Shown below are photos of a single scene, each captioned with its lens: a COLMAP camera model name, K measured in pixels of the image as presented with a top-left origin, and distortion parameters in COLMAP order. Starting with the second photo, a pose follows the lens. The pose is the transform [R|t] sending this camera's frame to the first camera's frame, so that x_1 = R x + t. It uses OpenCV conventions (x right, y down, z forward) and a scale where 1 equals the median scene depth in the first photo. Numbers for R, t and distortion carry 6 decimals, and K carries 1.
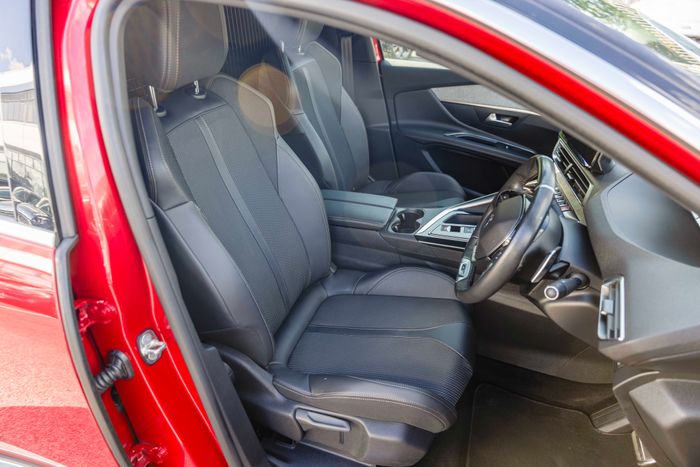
lens RADIAL K [[434.8, 0, 366.3], [0, 434.8, 233.3], [0, 0, 1]] dist [0.004500, 0.000869]
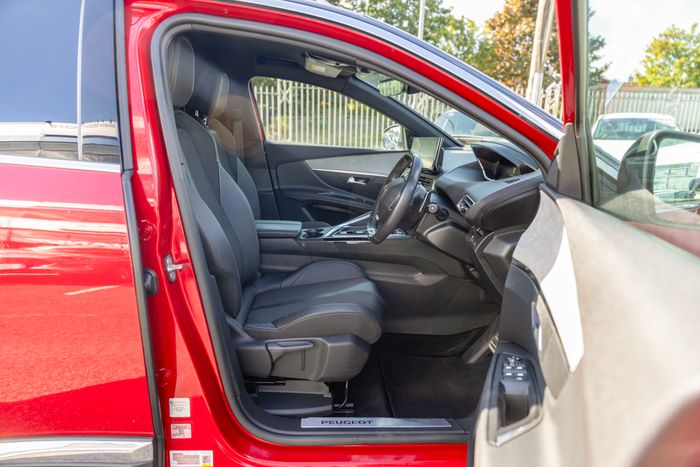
lens RADIAL K [[434.8, 0, 366.3], [0, 434.8, 233.3], [0, 0, 1]] dist [0.004500, 0.000869]
pose [[0.922827, -0.046218, 0.382433, -0.273423], [0.157641, 0.951151, -0.265444, 0.364533], [-0.351483, 0.305245, 0.885034, -0.236153]]
